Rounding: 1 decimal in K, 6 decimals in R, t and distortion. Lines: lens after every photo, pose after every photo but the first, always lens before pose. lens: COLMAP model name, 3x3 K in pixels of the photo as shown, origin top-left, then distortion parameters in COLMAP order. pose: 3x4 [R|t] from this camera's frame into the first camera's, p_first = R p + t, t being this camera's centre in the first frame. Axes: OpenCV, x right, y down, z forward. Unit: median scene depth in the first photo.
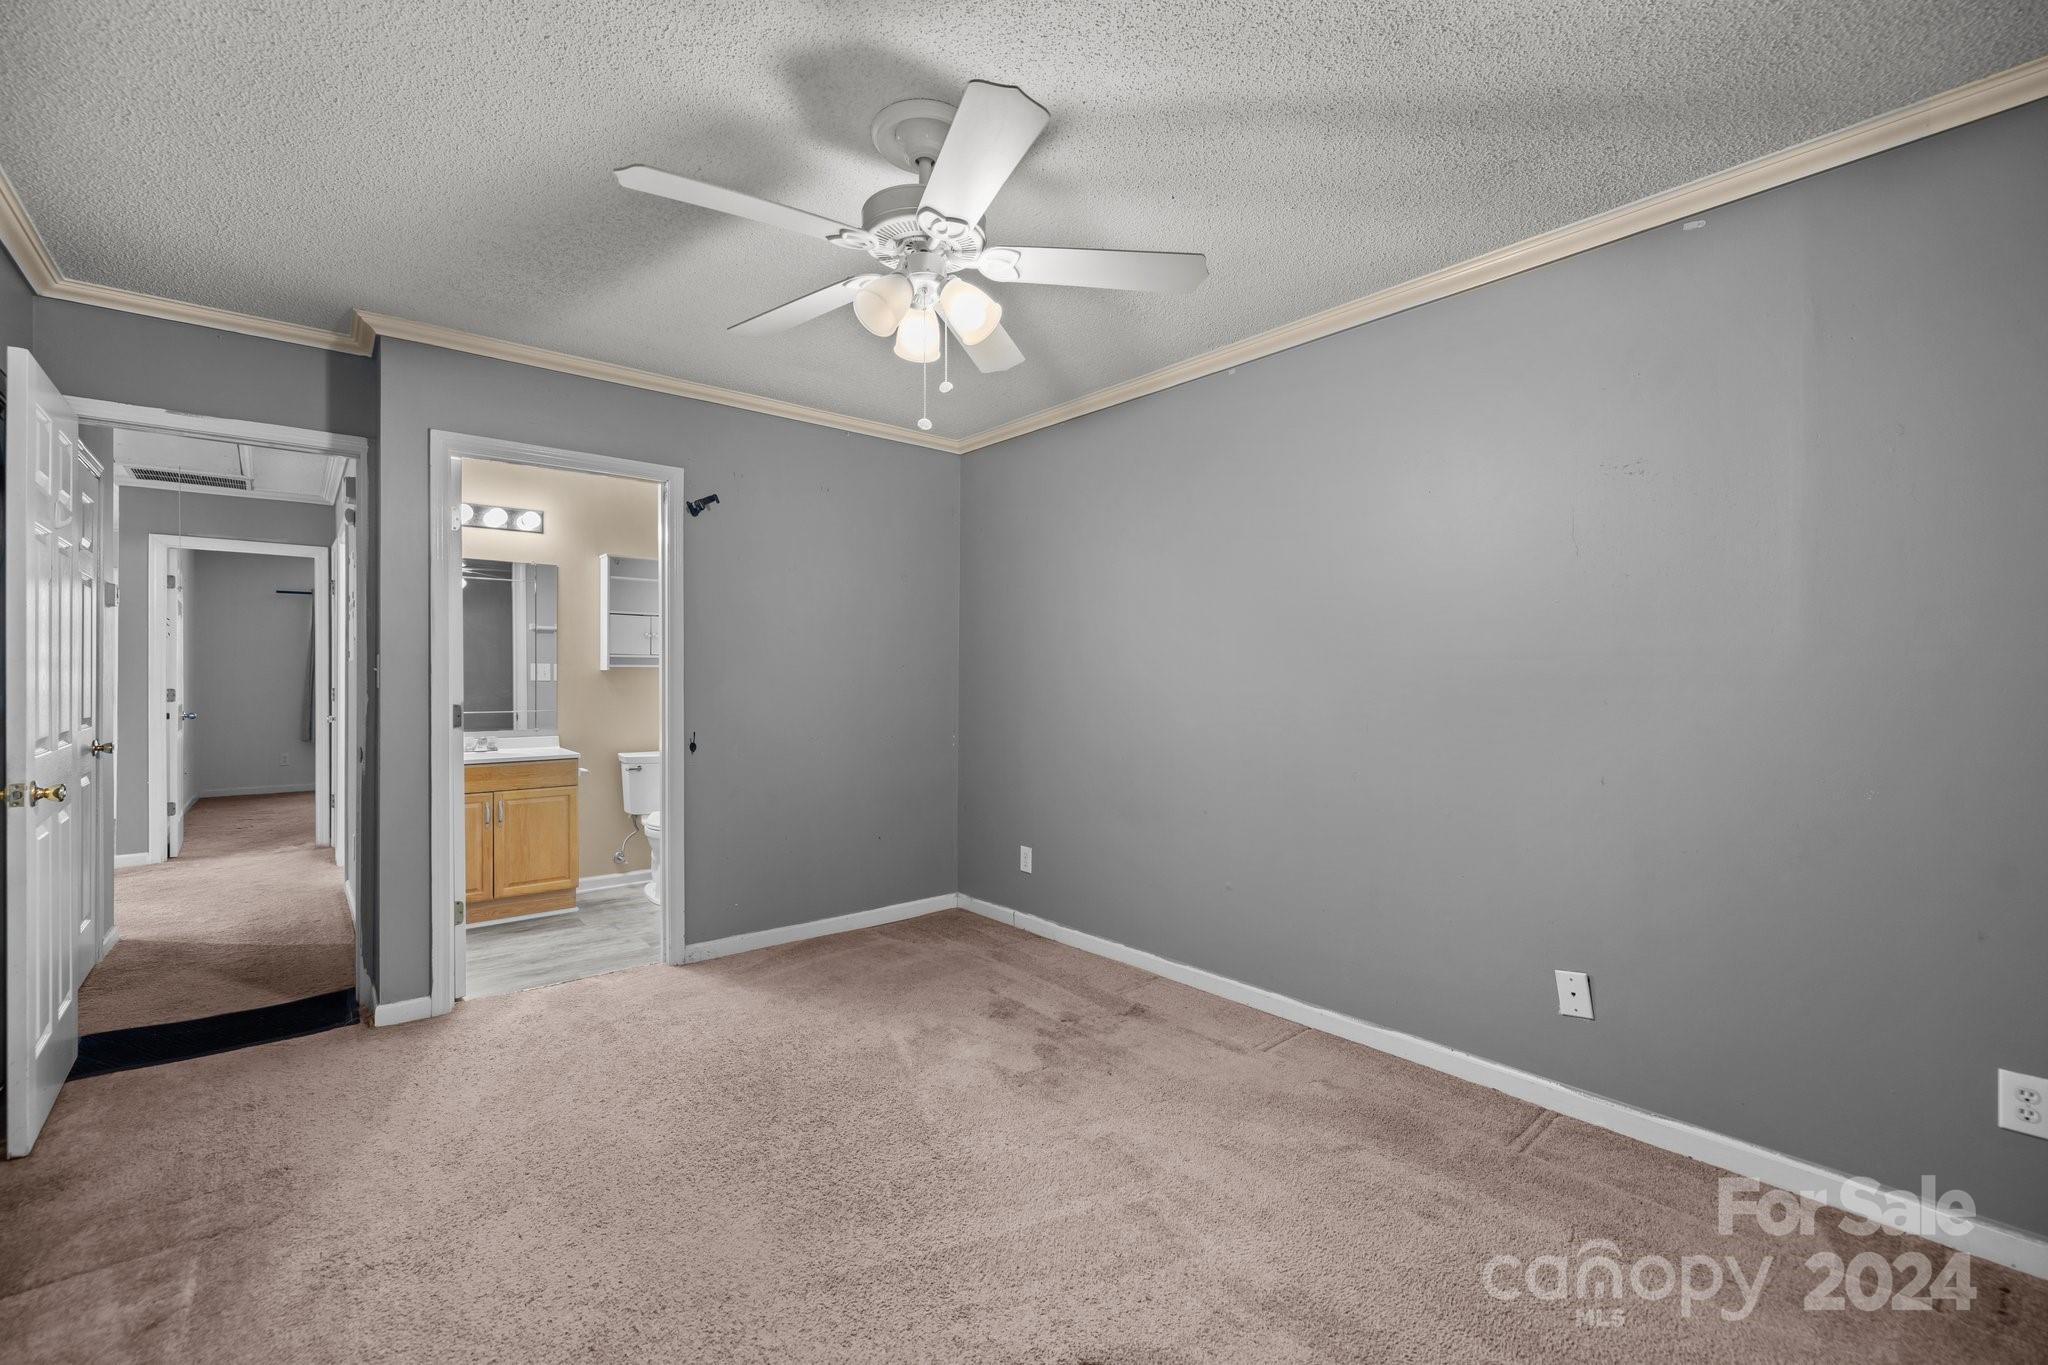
lens RADIAL K [[870.6, 0, 1017.6], [0, 870.6, 681.7], [0, 0, 1]] dist [0.000667, -0.000003]
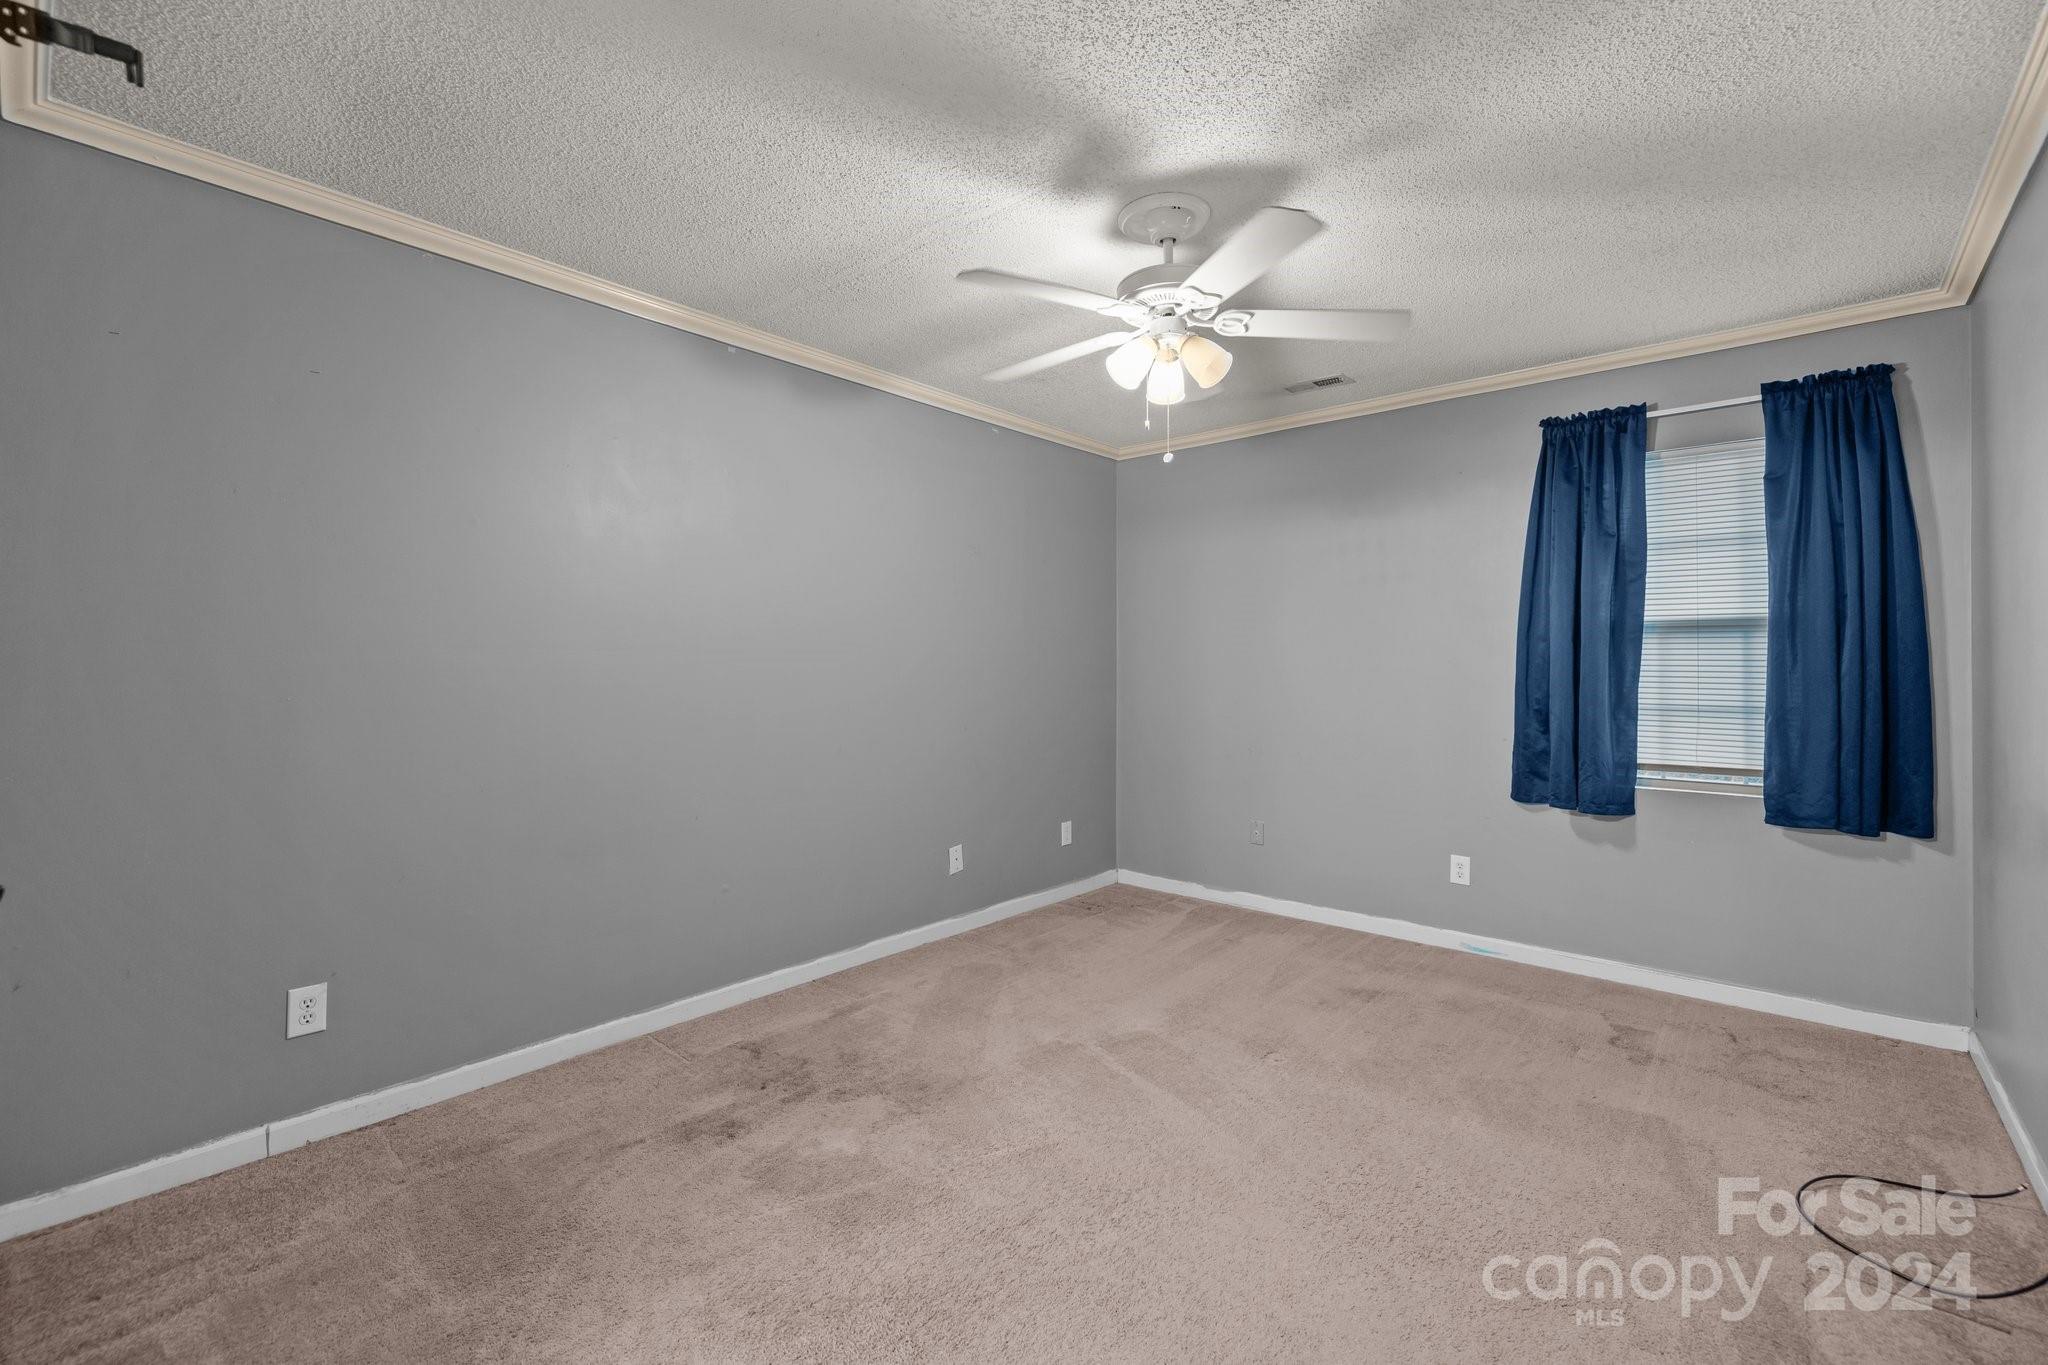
lens RADIAL K [[877.3, 0, 1025.3], [0, 877.3, 666.8], [0, 0, 1]] dist [0.000706, -0.000034]
pose [[-0.163572, -0.005621, 0.986515, -0.846373], [-0.005924, 0.999971, 0.004715, -0.016446], [-0.986514, -0.005073, -0.163601, 0.935709]]
